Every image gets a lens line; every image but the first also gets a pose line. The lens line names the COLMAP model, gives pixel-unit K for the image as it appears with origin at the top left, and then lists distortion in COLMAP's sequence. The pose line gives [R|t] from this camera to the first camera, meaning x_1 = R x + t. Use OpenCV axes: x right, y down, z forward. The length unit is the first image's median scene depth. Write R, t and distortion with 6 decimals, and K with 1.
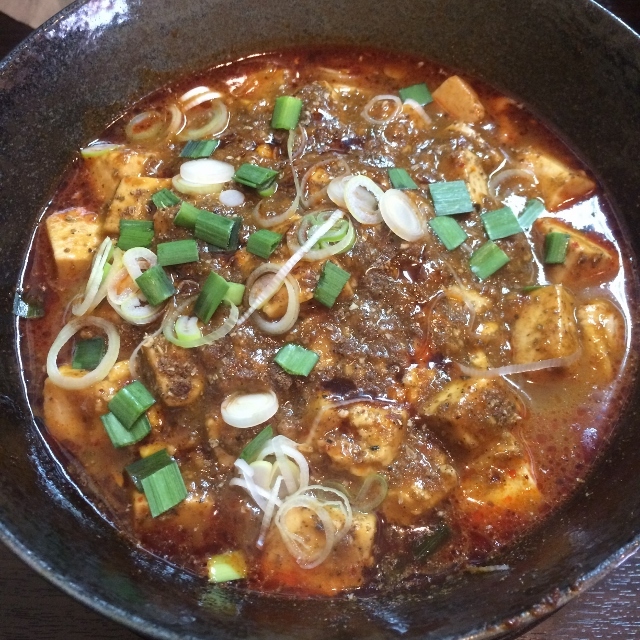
lens RADIAL K [[722.8, 0, 316.6], [0, 722.8, 317.9], [0, 0, 1]] dist [0.042639, 0.000000]
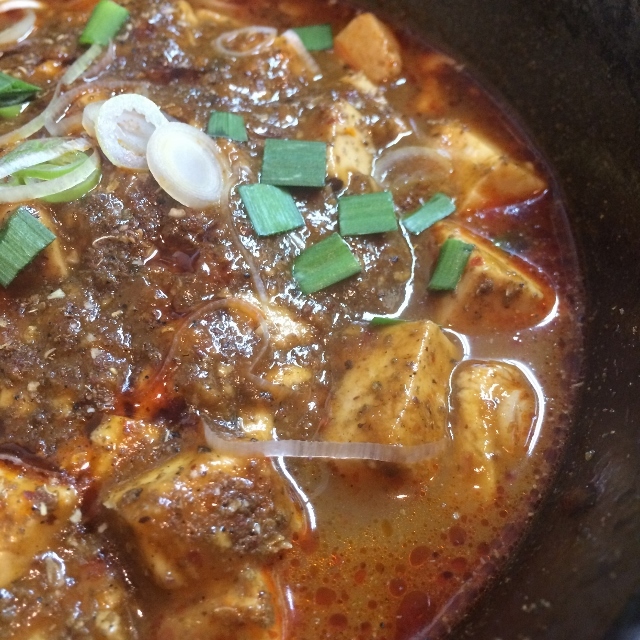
lens RADIAL K [[722.8, 0, 324.0], [0, 722.8, 324.1], [0, 0, 1]] dist [0.042639, 0.000000]
pose [[0.980579, 0.159466, -0.114176, 0.310098], [-0.172996, 0.977529, -0.120457, 0.037748], [0.092401, 0.137869, 0.986131, 0.430673]]
